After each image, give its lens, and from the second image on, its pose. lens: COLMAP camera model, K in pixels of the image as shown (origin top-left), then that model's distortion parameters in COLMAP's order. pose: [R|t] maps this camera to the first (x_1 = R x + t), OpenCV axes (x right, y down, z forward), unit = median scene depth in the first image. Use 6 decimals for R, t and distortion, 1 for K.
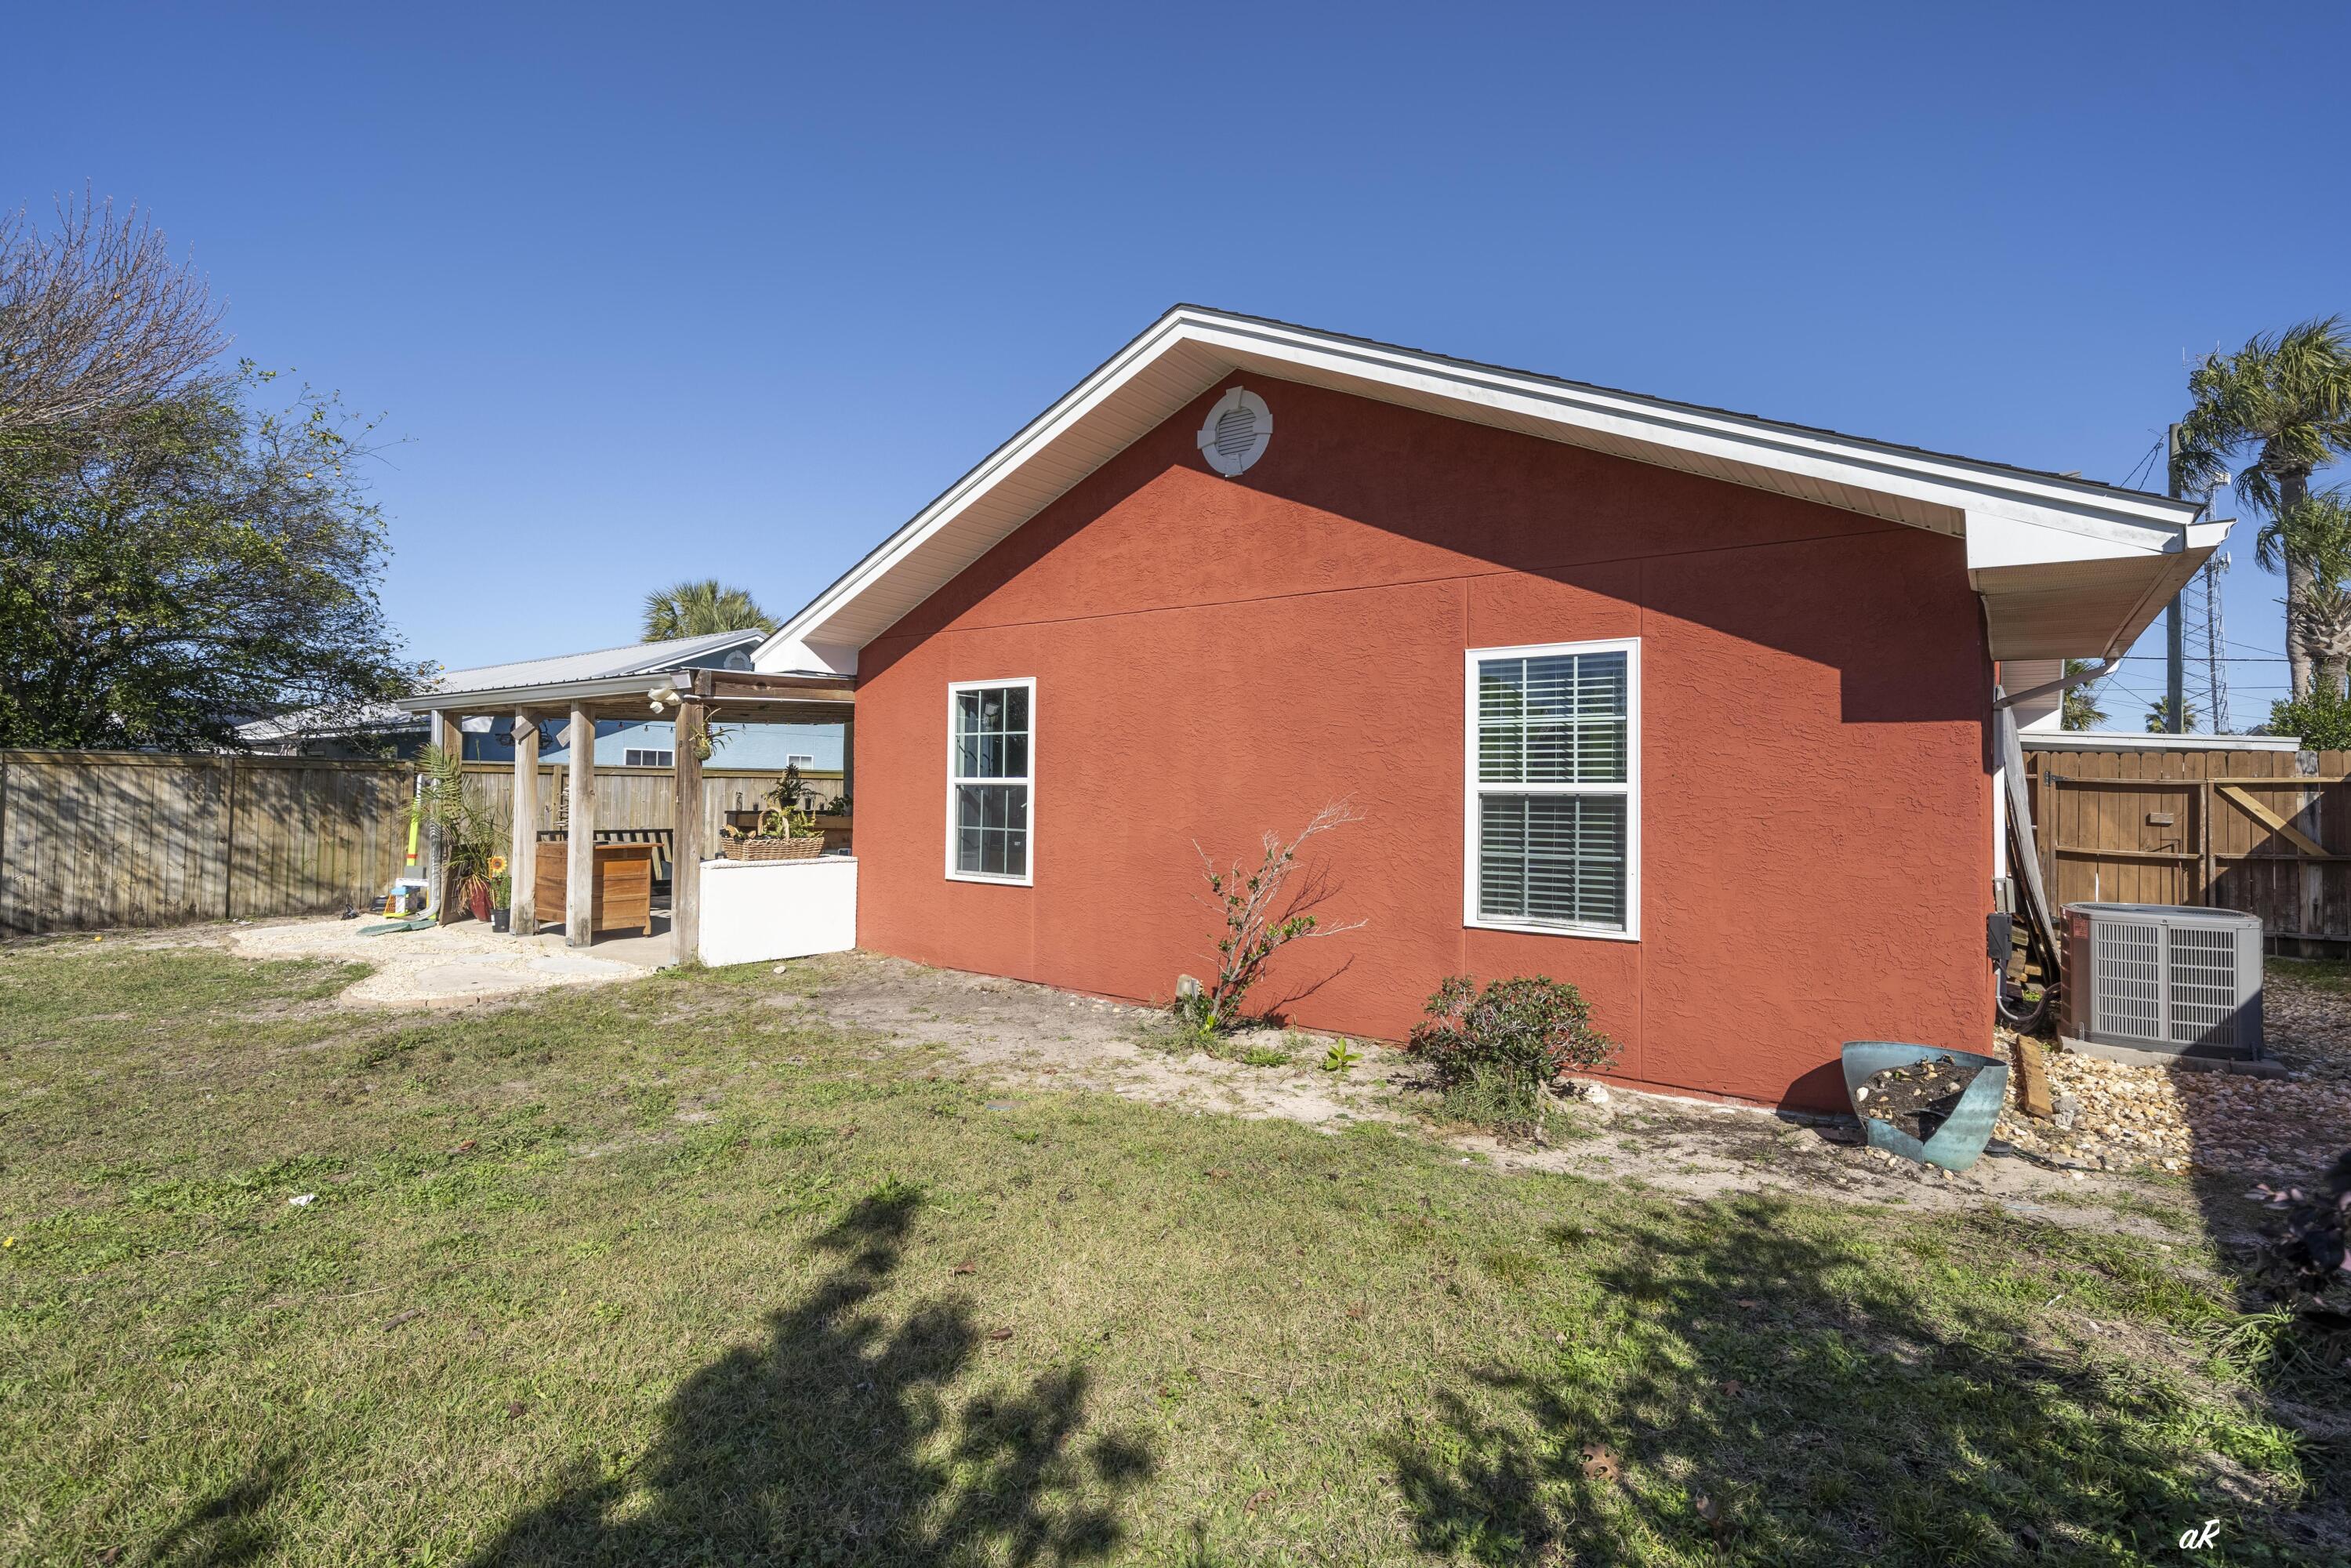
lens RADIAL K [[1095.3, 0, 1171.6], [0, 1095.3, 762.1], [0, 0, 1]] dist [0.002273, 0.001060]
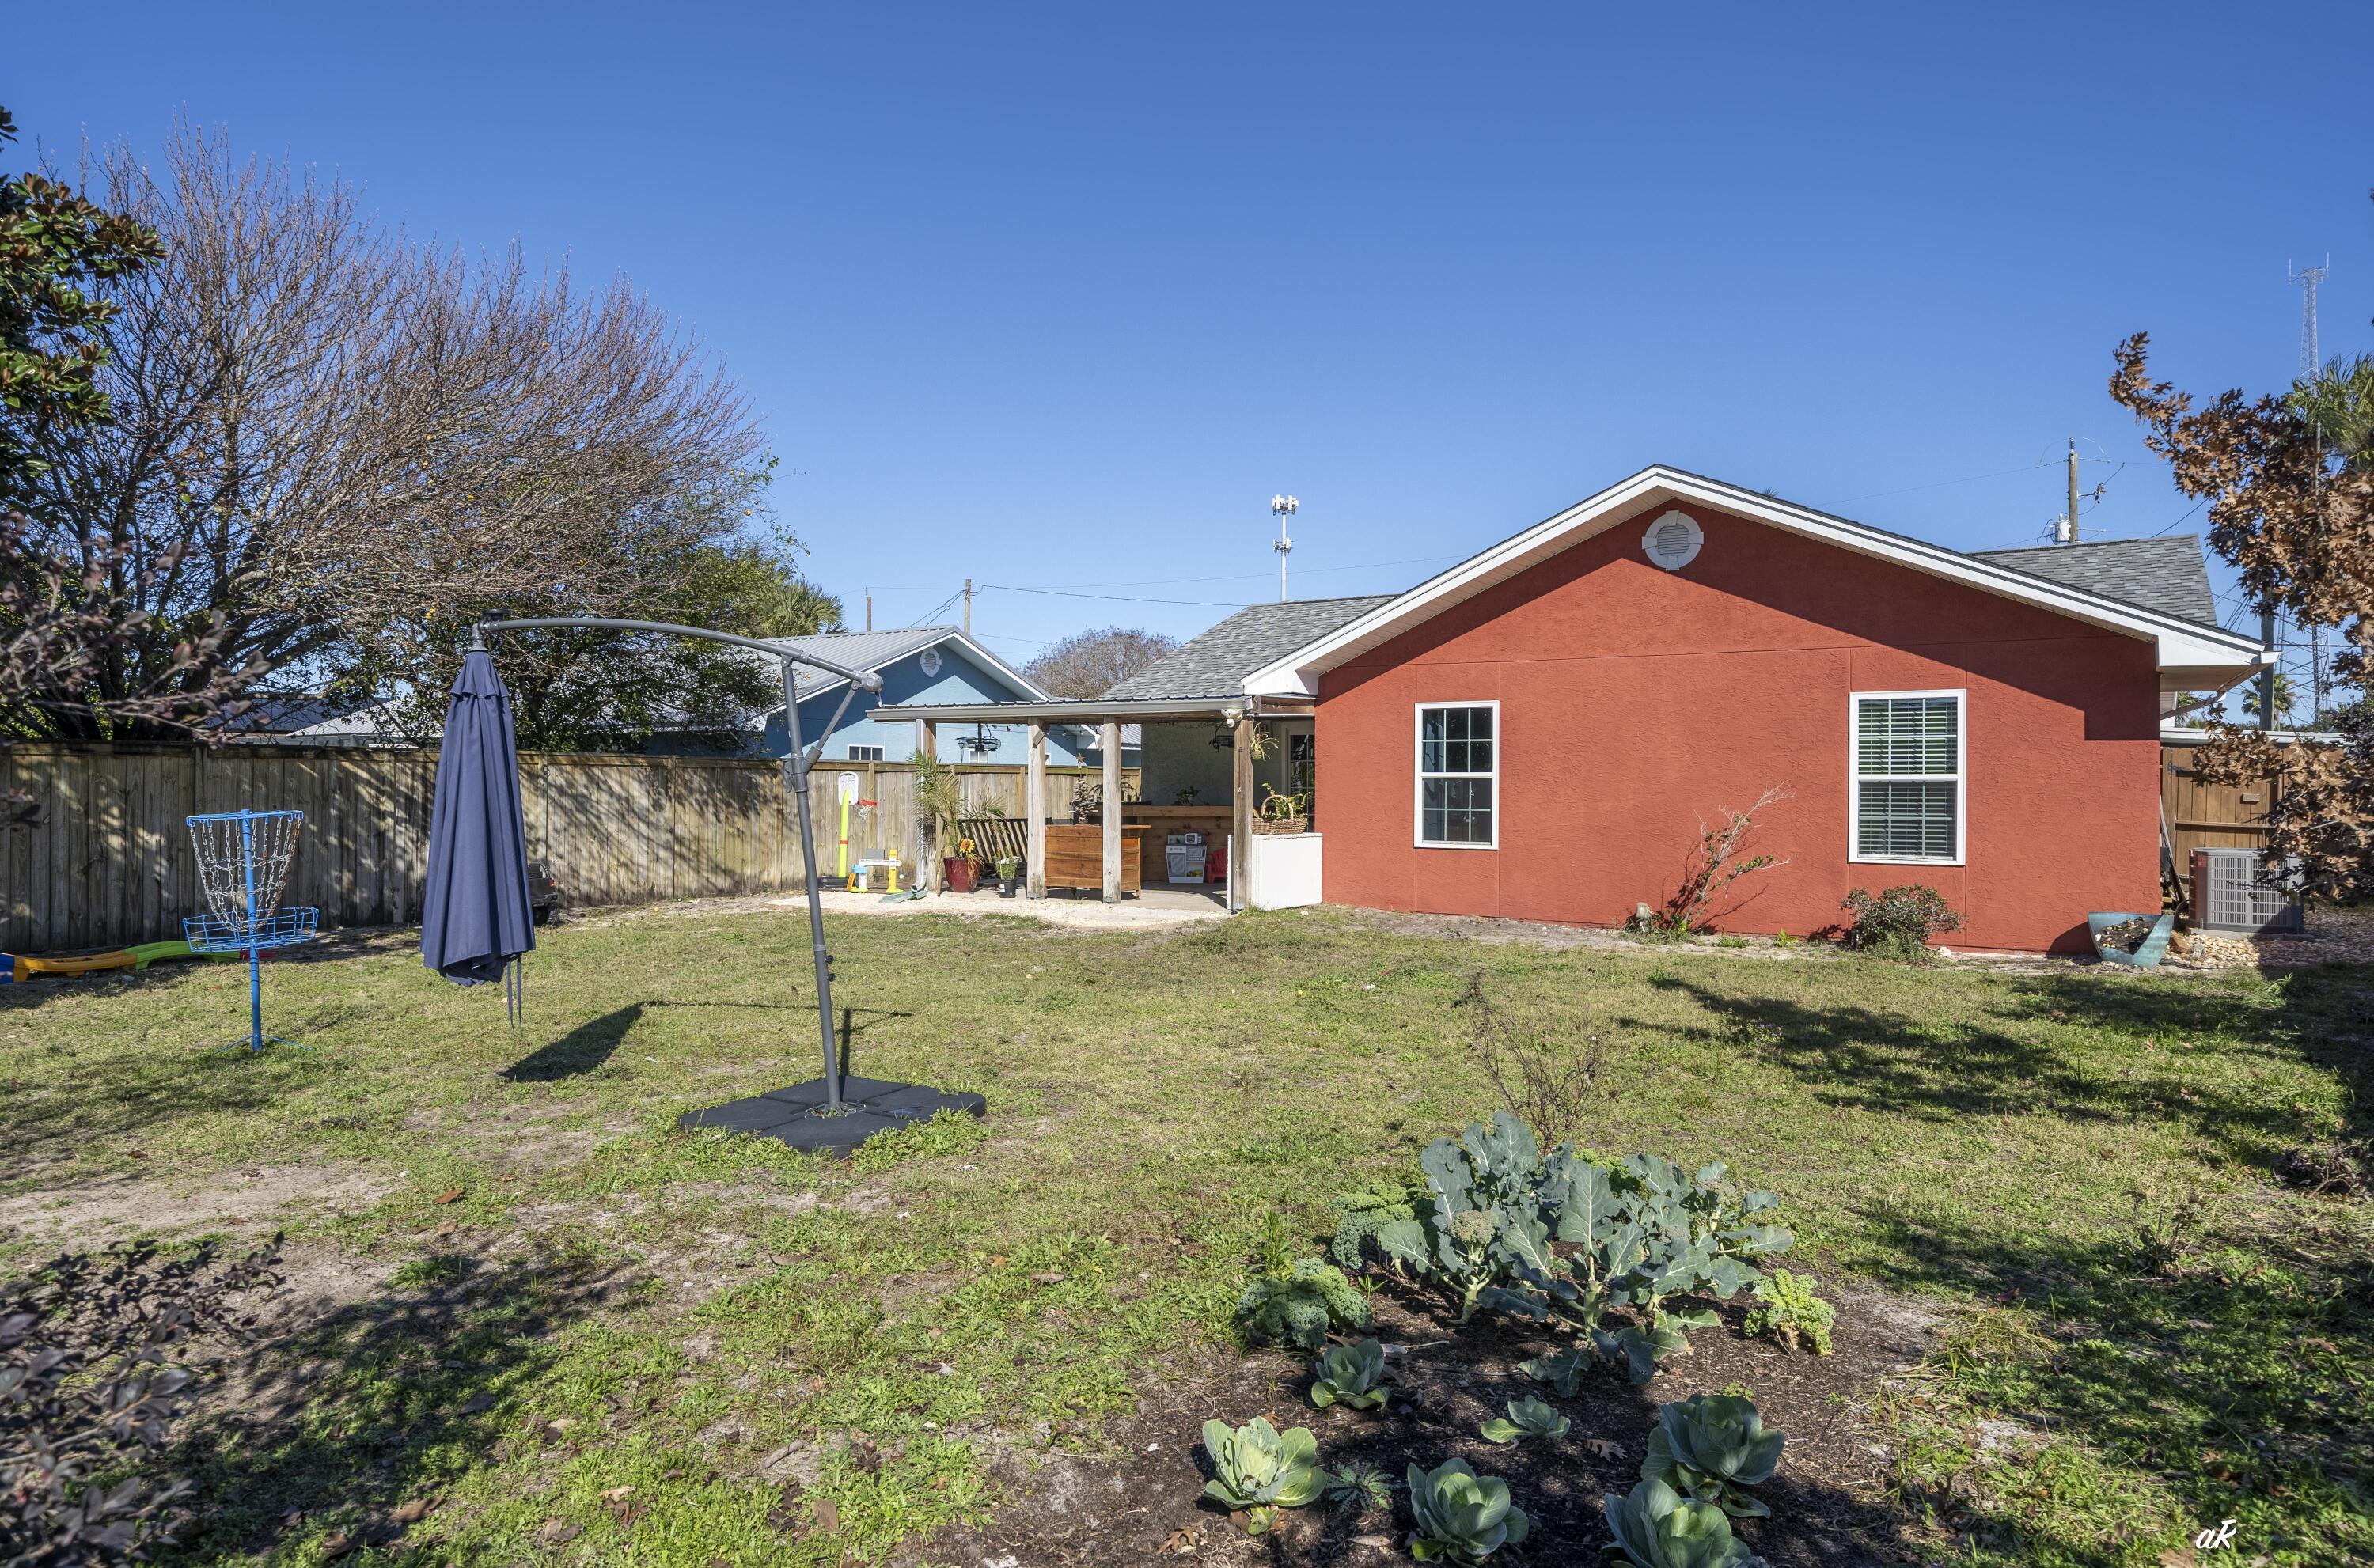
lens RADIAL K [[1356.1, 0, 1229.3], [0, 1356.1, 787.9], [0, 0, 1]] dist [0.015495, -0.001370]
pose [[0.996005, -0.006487, 0.089067, -0.685255], [0.003948, 0.999582, 0.028645, -0.018818], [-0.089215, -0.028179, 0.995614, -0.770429]]
